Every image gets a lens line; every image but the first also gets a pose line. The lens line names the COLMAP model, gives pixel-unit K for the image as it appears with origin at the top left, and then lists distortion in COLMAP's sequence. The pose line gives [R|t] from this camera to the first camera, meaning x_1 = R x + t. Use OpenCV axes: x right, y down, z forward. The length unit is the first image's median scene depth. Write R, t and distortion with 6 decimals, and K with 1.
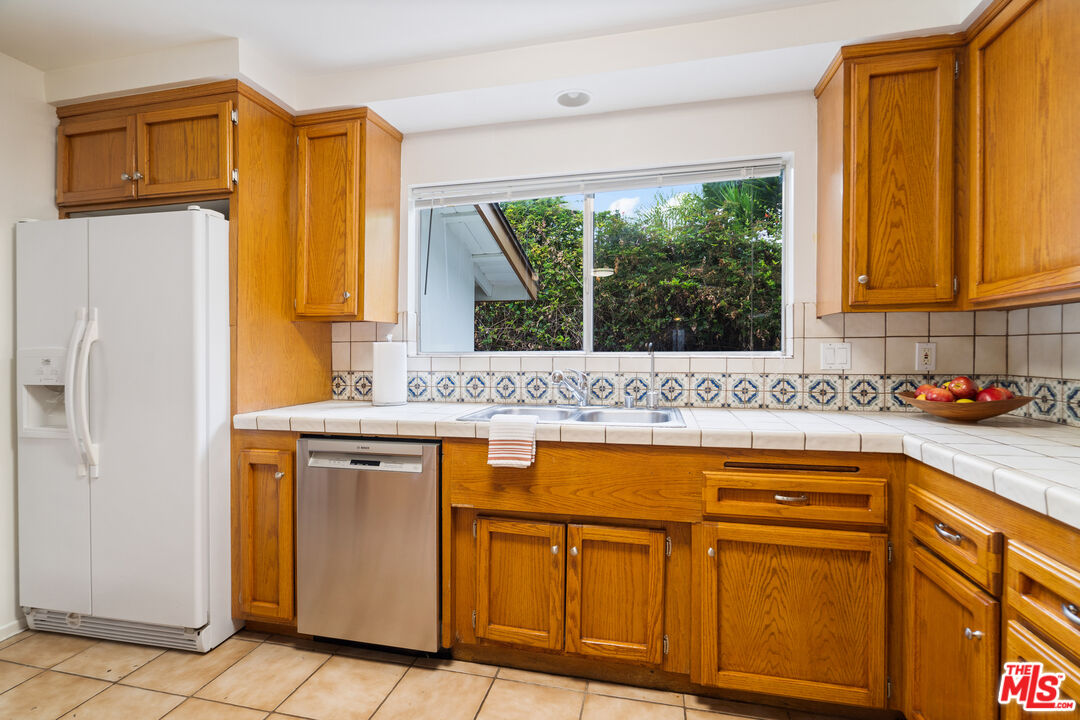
lens RADIAL K [[501.0, 0, 538.3], [0, 501.0, 348.8], [0, 0, 1]] dist [-0.005336, -0.000044]
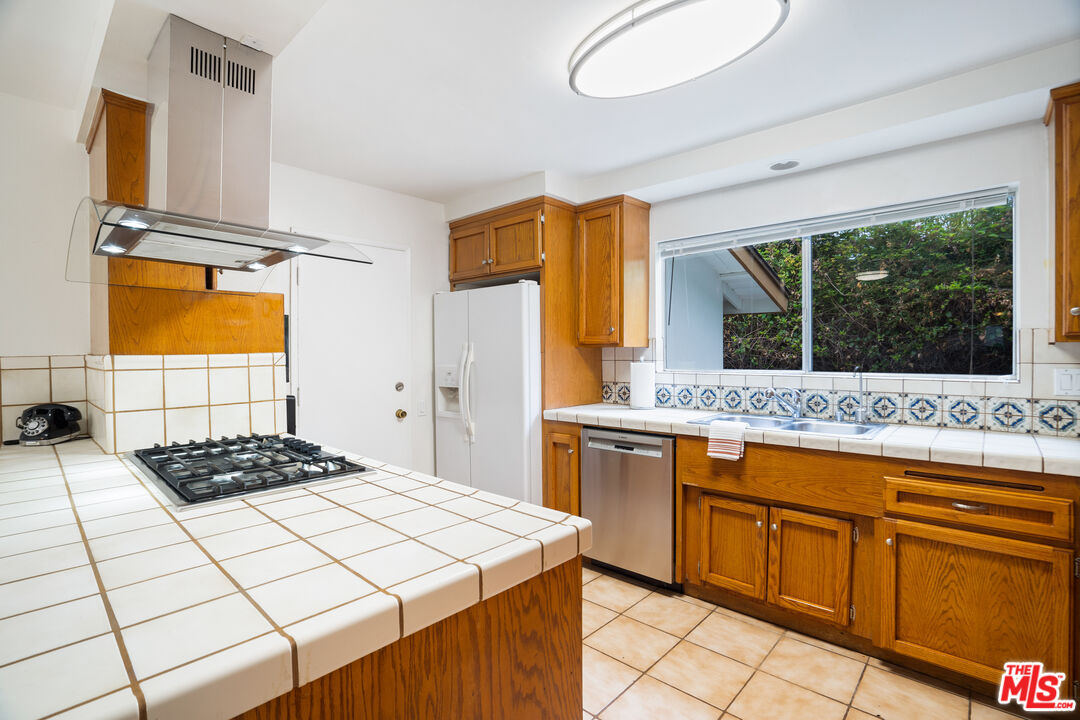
lens RADIAL K [[500.9, 0, 537.1], [0, 500.9, 345.1], [0, 0, 1]] dist [-0.022385, 0.001238]
pose [[0.868671, -0.010771, -0.495272, 0.148621], [0.005248, 0.999908, -0.012540, -0.051296], [0.495362, 0.008294, 0.868647, -0.368135]]
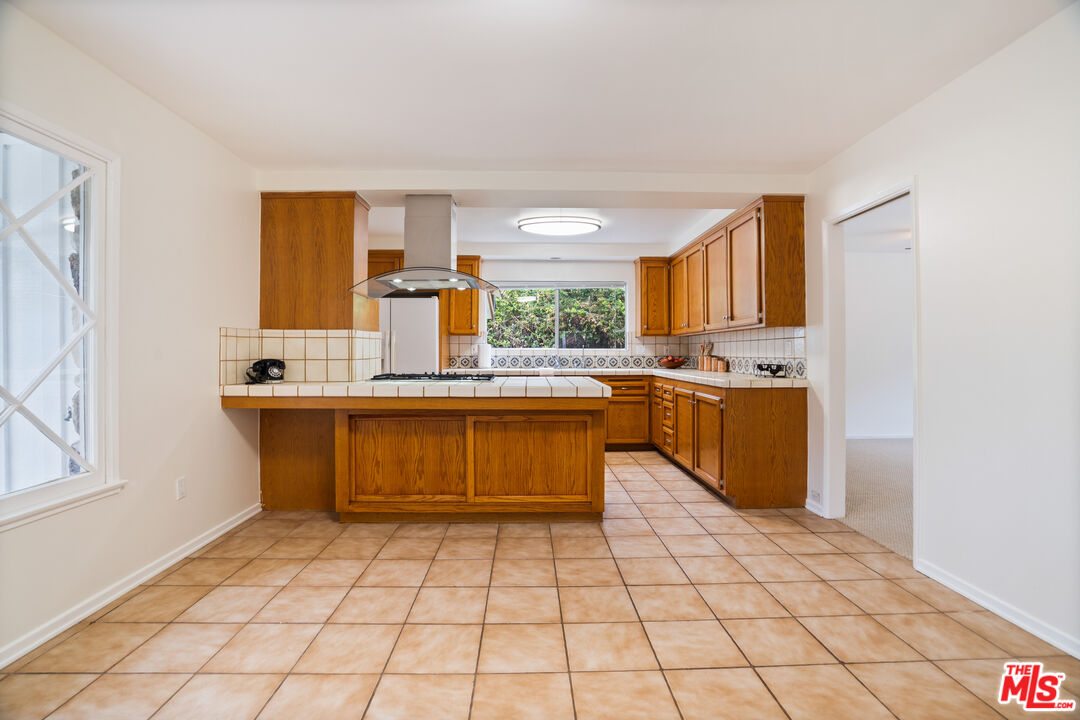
lens RADIAL K [[515.7, 0, 540.4], [0, 515.7, 344.1], [0, 0, 1]] dist [-0.001863, -0.000044]
pose [[0.965575, 0.007623, 0.260012, -0.786073], [-0.004200, 0.999897, -0.013716, 0.024111], [-0.260089, 0.012152, 0.965508, -1.809475]]
